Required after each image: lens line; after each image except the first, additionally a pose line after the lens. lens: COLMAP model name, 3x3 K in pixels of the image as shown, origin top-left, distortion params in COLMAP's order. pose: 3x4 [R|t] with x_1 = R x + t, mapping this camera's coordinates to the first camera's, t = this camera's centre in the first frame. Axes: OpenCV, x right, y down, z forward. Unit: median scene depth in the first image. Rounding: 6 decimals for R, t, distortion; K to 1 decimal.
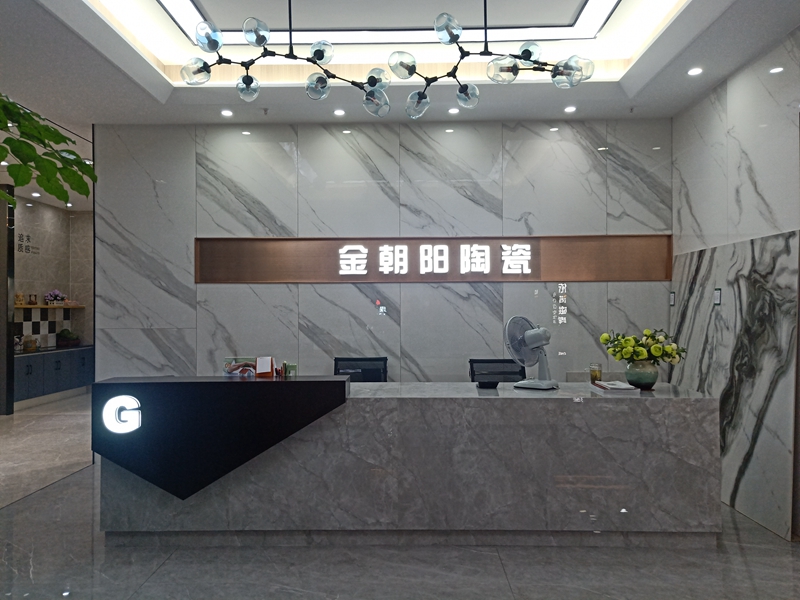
lens RADIAL K [[603.6, 0, 401.3], [0, 603.6, 301.6], [0, 0, 1]] dist [0.046989, -0.024113]
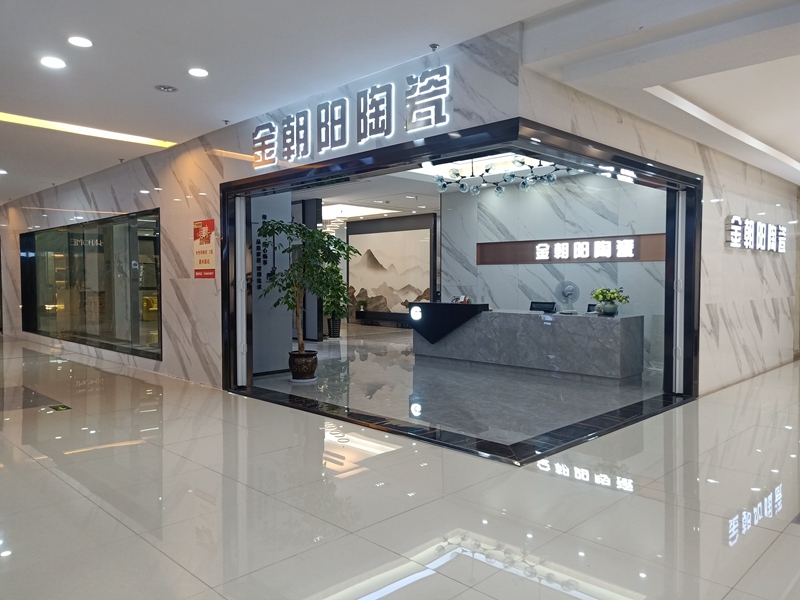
lens RADIAL K [[603.6, 0, 392.5], [0, 603.6, 304.8], [0, 0, 1]] dist [0.046989, -0.024113]
pose [[0.716087, 0.034539, -0.697156, 1.164104], [0.005849, 0.998443, 0.055473, -0.012051], [0.697987, -0.043801, 0.714770, -0.900270]]
